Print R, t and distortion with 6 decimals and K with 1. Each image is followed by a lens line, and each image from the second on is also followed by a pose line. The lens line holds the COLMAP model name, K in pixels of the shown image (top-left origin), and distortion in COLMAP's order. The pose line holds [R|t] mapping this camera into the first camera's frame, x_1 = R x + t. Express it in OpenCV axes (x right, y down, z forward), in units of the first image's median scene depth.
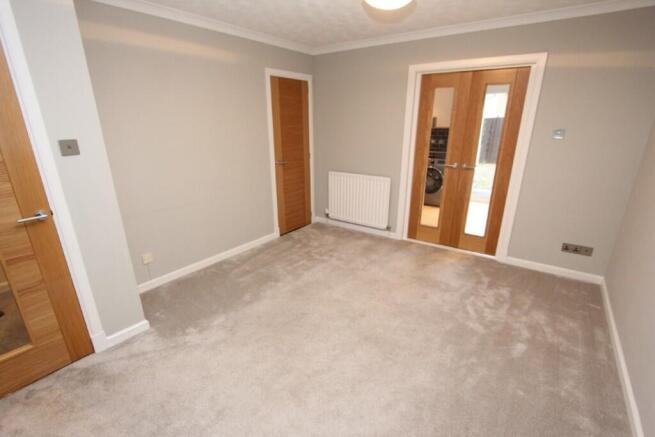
lens RADIAL K [[303.6, 0, 324.8], [0, 303.6, 217.9], [0, 0, 1]] dist [0.001727, 0.000903]
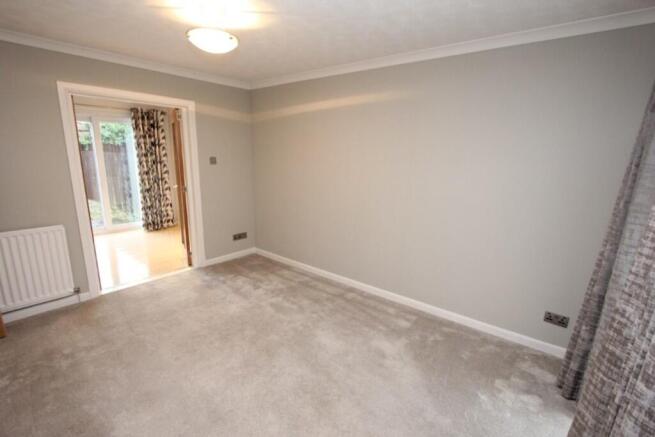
lens RADIAL K [[303.6, 0, 324.5], [0, 303.6, 217.0], [0, 0, 1]] dist [0.001727, 0.000903]
pose [[0.118642, -0.212602, 0.969910, -0.520527], [0.281164, 0.944022, 0.172535, -0.121361], [-0.952298, 0.252234, 0.171776, 0.319642]]
